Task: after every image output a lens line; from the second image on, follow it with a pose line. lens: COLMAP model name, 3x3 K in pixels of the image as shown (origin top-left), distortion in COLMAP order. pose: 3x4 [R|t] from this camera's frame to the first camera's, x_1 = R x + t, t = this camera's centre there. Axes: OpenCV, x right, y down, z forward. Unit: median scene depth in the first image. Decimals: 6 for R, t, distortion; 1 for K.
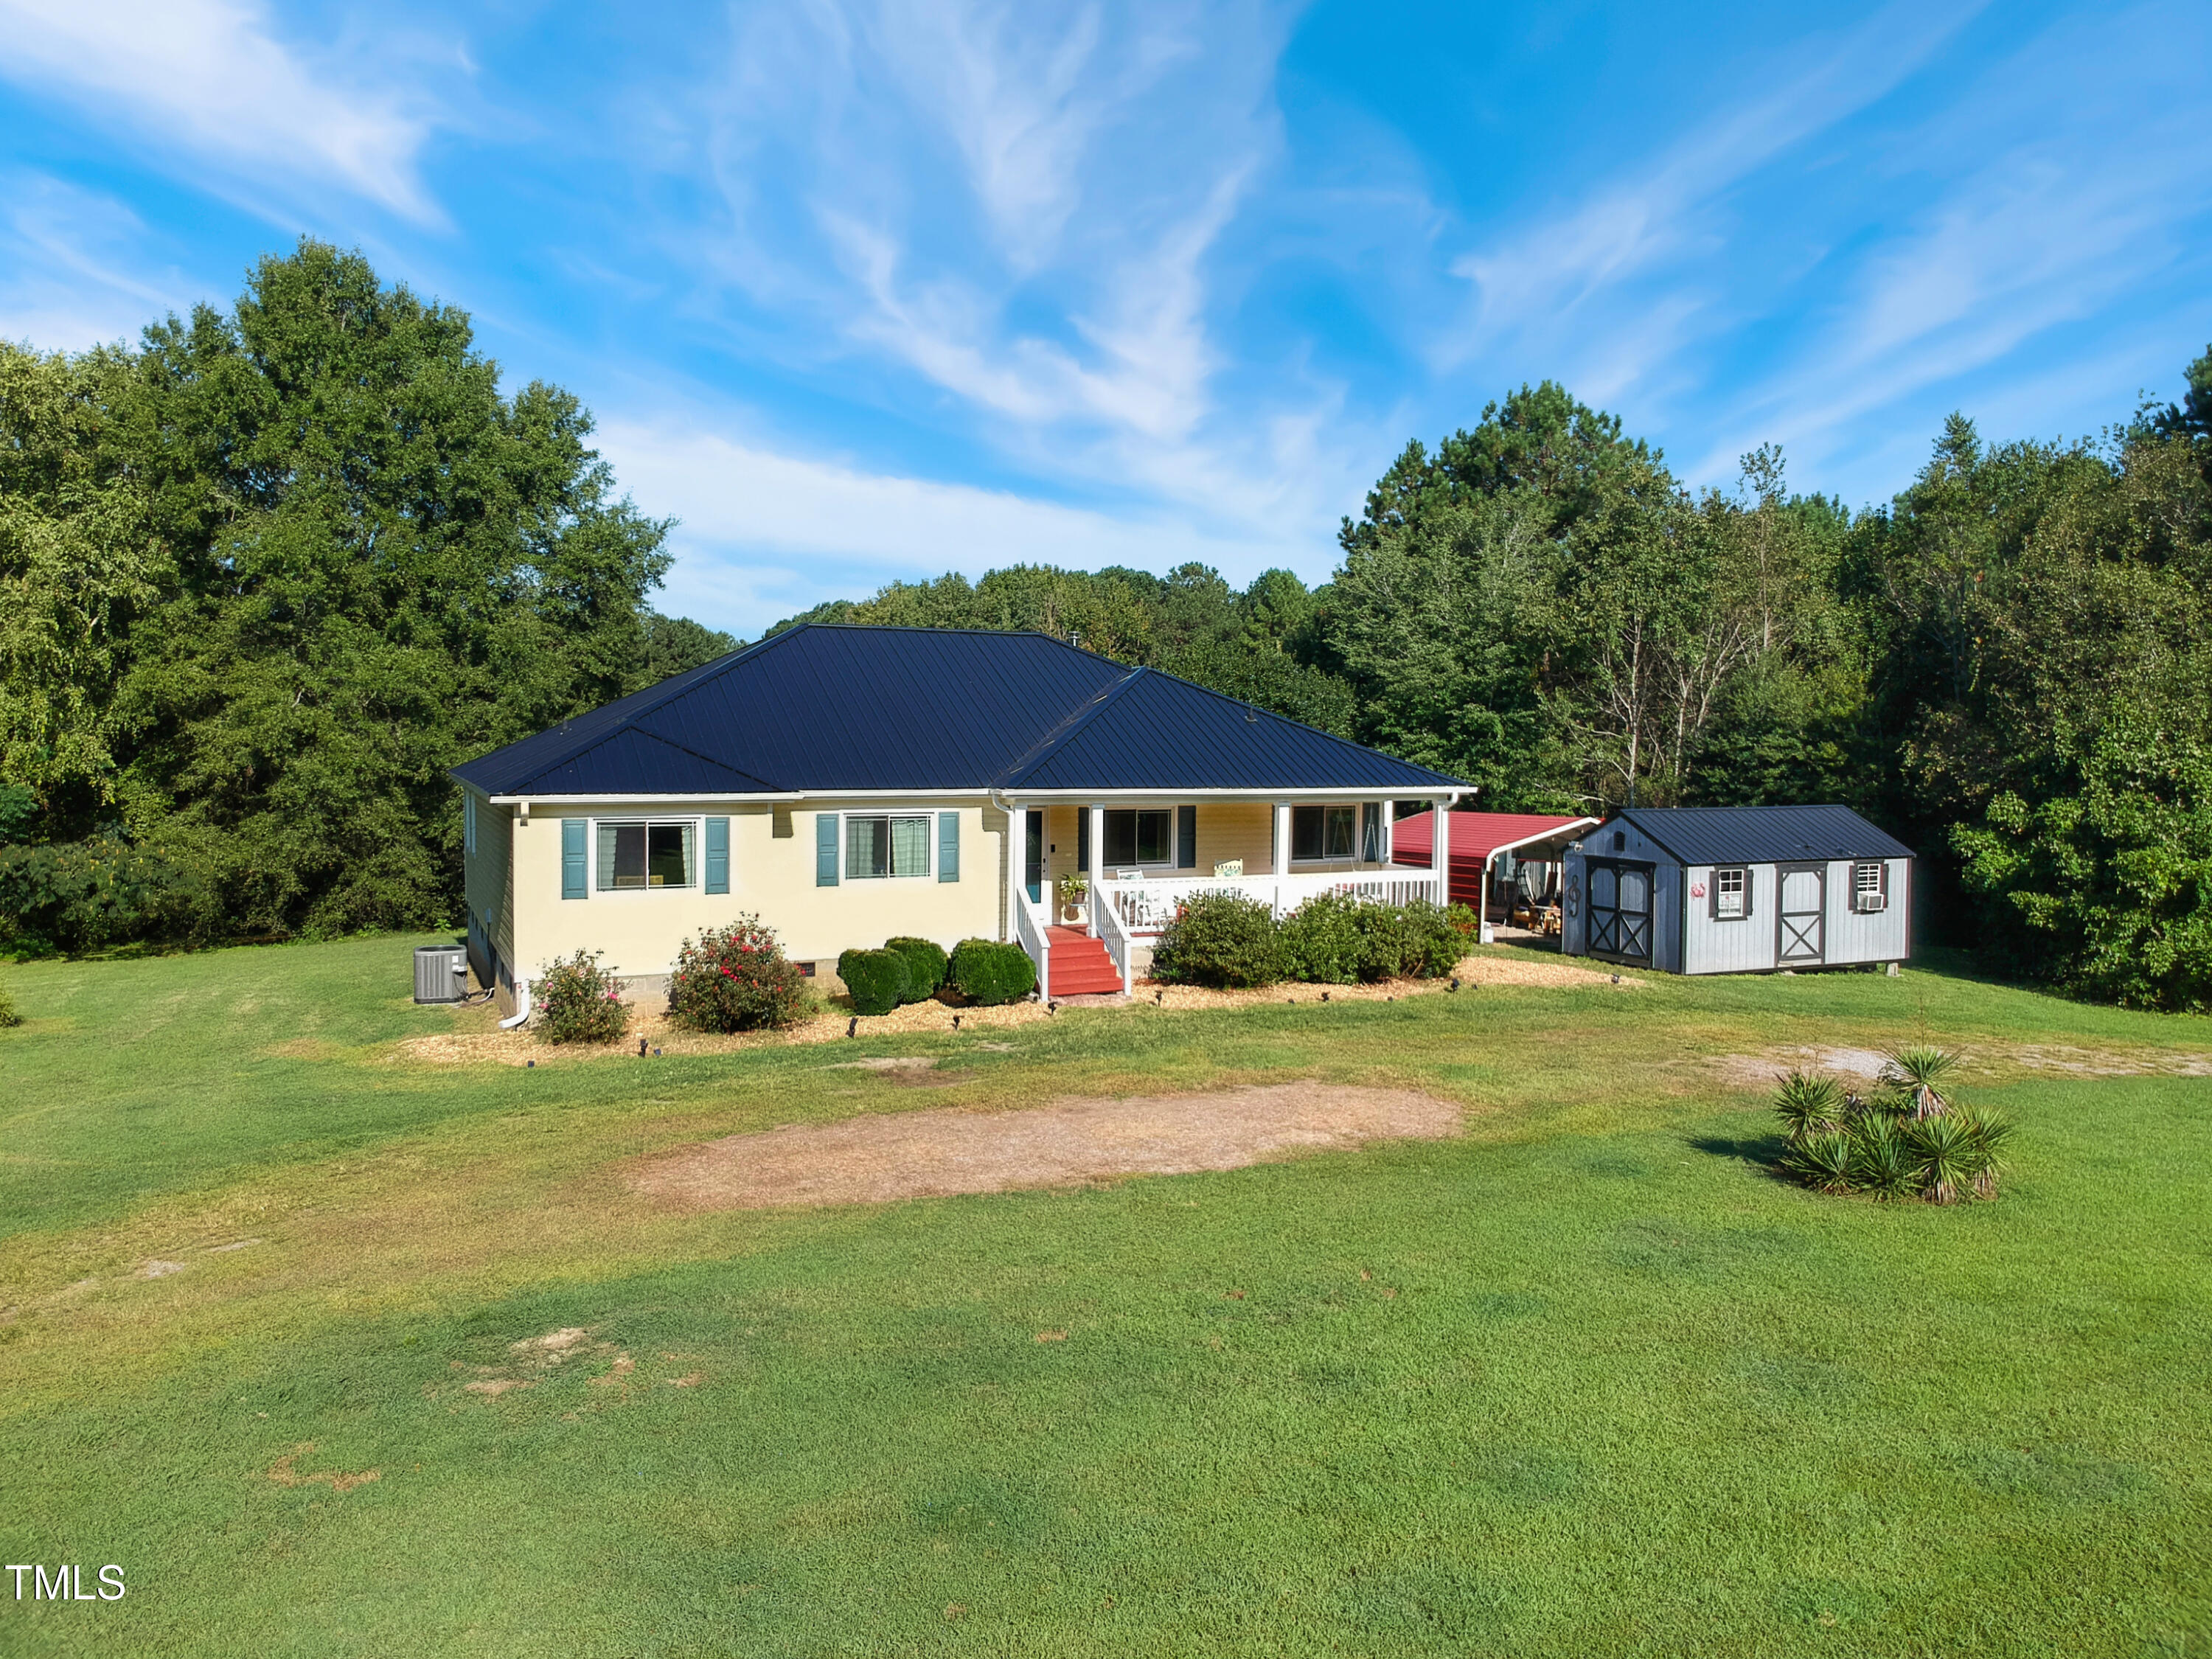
lens RADIAL K [[1599.6, 0, 1115.9], [0, 1599.6, 784.2], [0, 0, 1]] dist [0.057921, -0.003337]
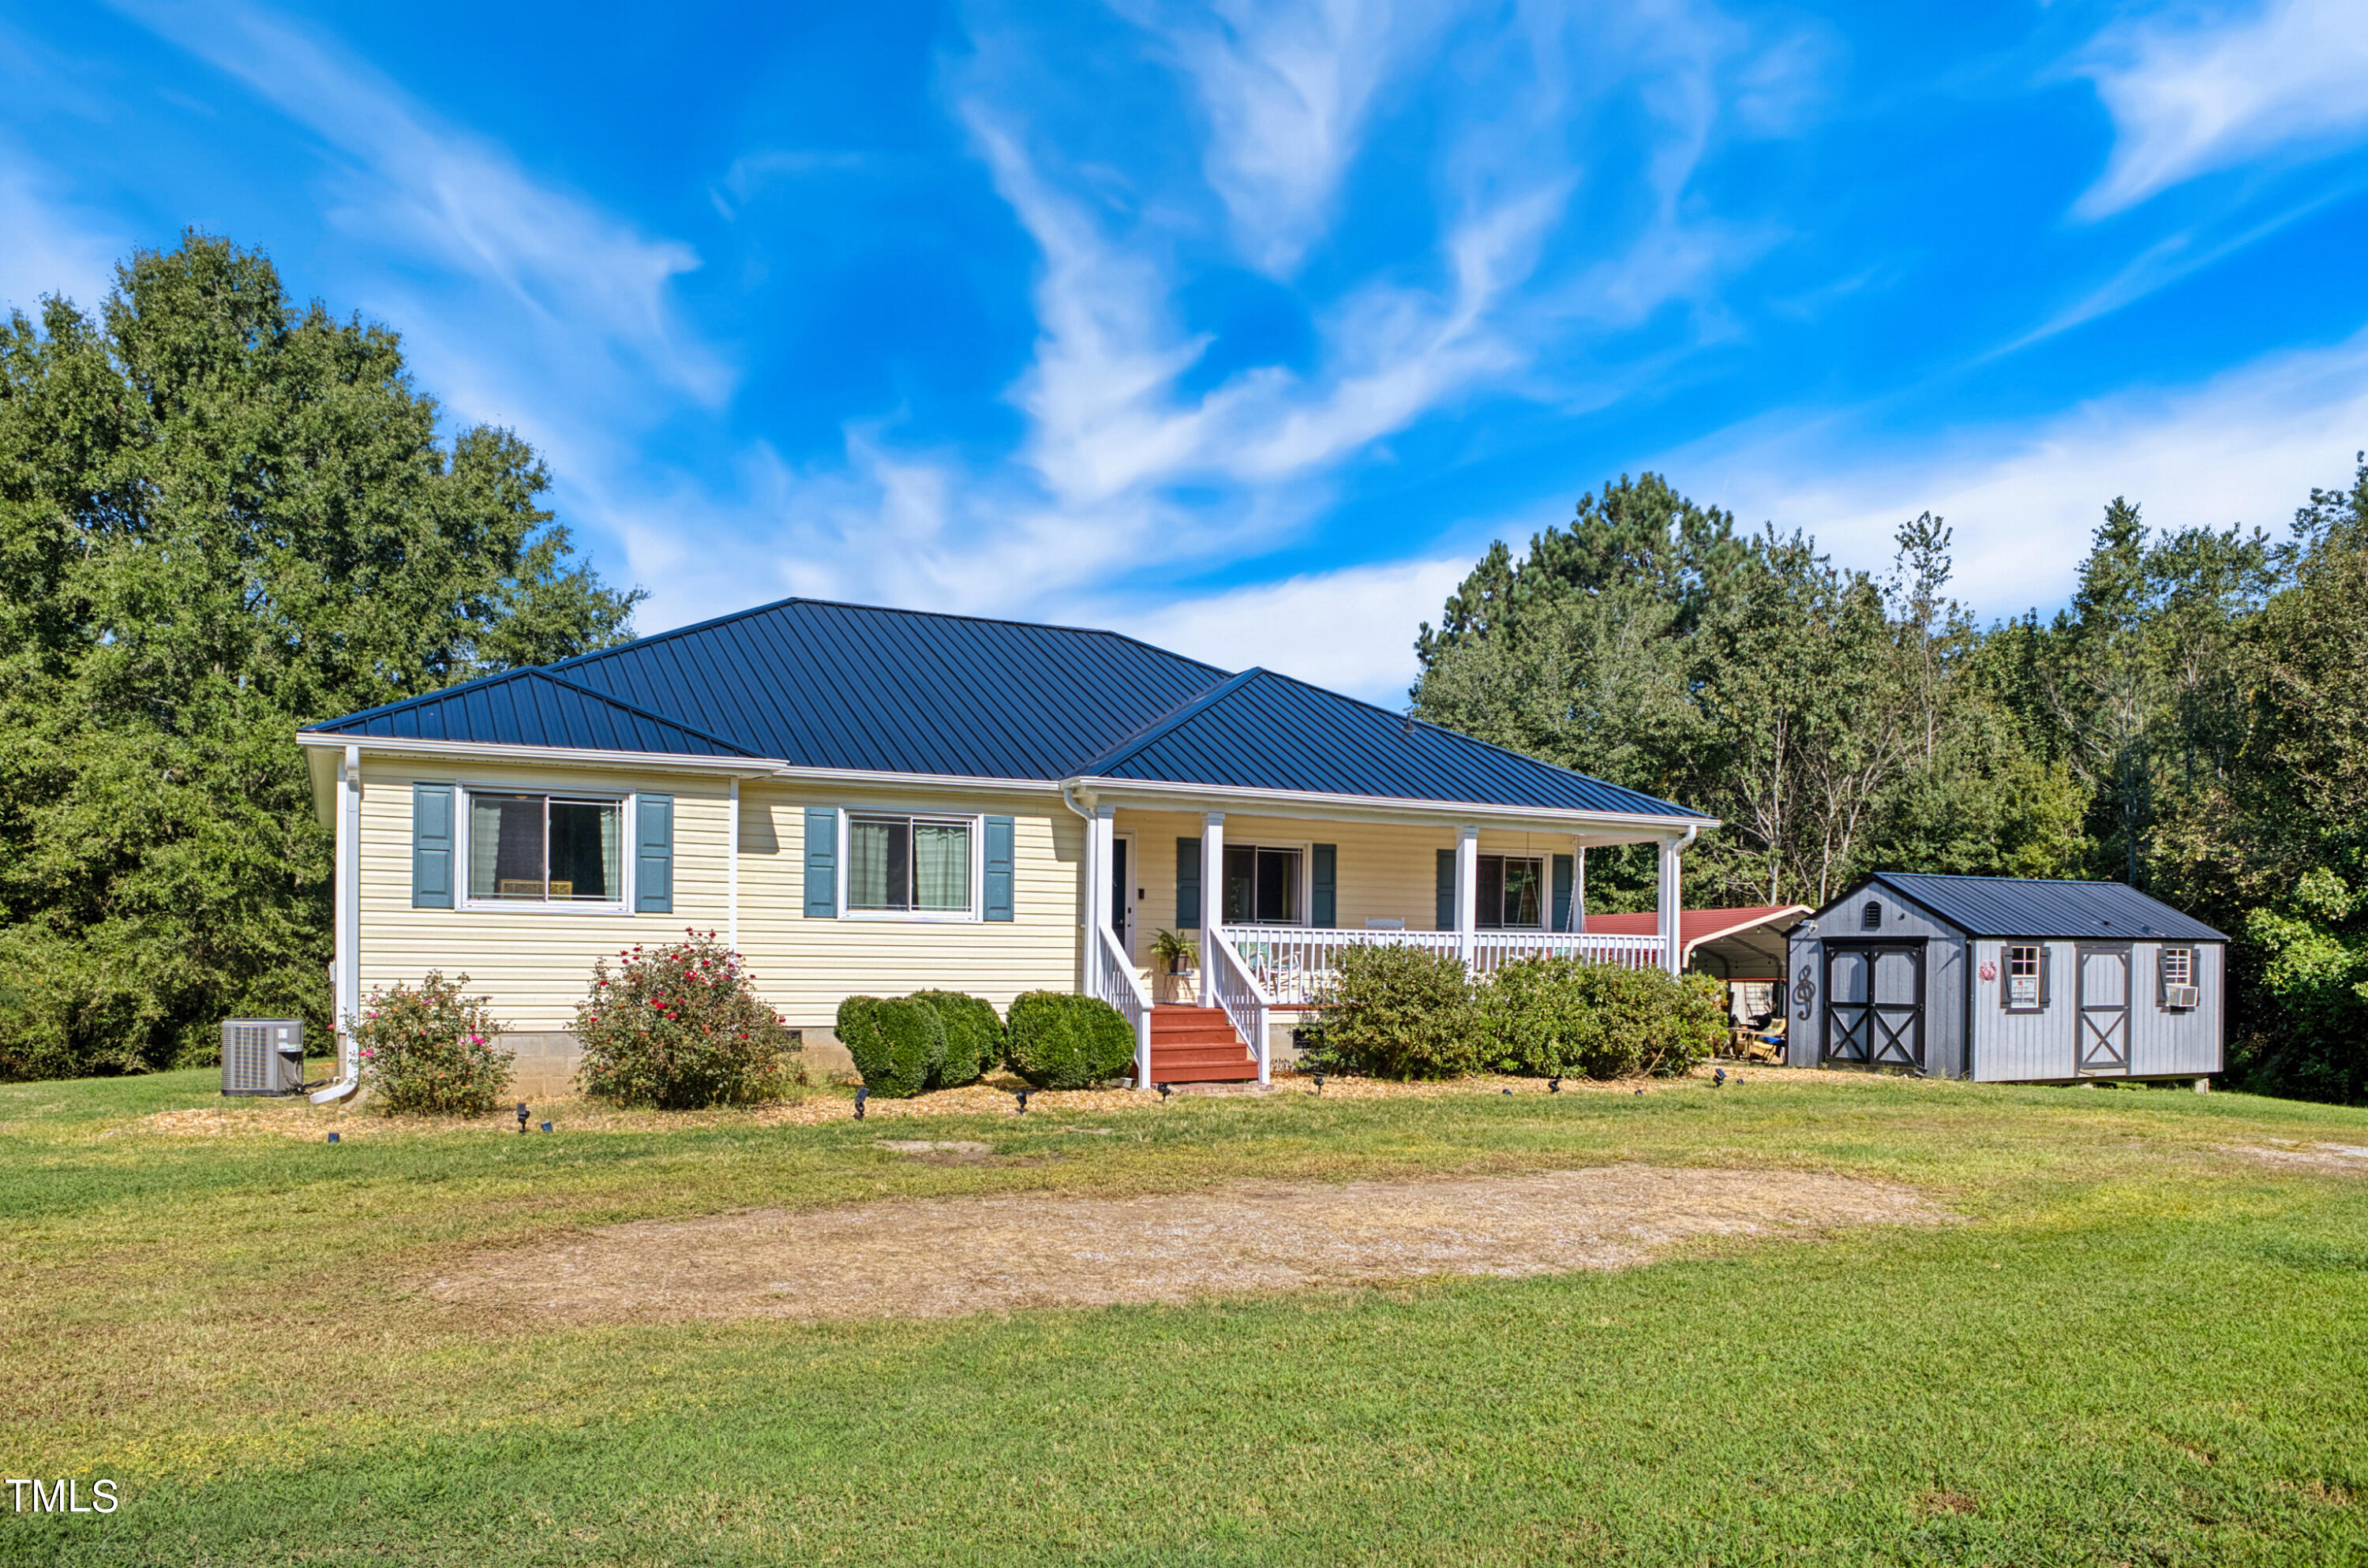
lens RADIAL K [[1654.3, 0, 1168.5], [0, 1654.3, 946.6], [0, 0, 1]] dist [-0.118956, 0.184183]
pose [[0.999474, 0.001397, 0.032403, -0.051474], [-0.000210, 0.999330, -0.036599, 0.090435], [-0.032432, 0.036573, 0.998805, 0.279018]]
